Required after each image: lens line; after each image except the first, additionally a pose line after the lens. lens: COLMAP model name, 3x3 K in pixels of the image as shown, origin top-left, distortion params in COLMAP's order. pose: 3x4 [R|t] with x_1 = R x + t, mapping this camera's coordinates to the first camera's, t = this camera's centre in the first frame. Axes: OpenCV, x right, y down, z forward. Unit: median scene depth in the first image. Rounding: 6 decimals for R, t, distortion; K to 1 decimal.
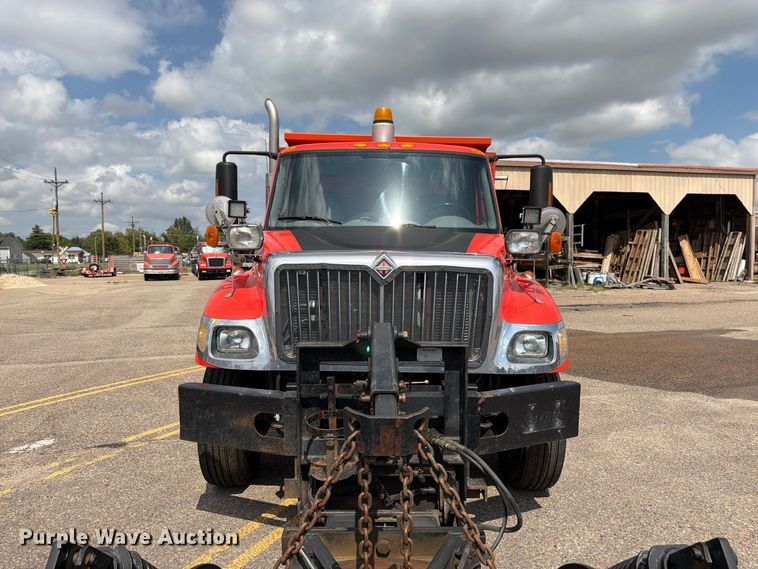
lens RADIAL K [[527.4, 0, 371.0], [0, 527.4, 286.2], [0, 0, 1]] dist [0.060285, -0.074495]
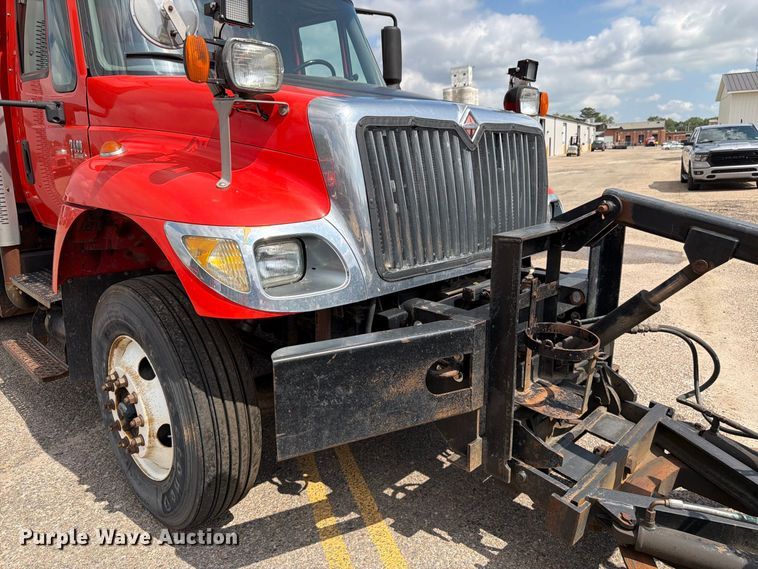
lens RADIAL K [[530.7, 0, 376.4], [0, 530.7, 284.9], [0, 0, 1]] dist [0.061977, -0.074818]
pose [[0.700407, -0.180114, 0.690644, -0.083995], [0.071158, 0.980436, 0.183526, 0.004923], [-0.710188, -0.079398, 0.699521, 0.080534]]
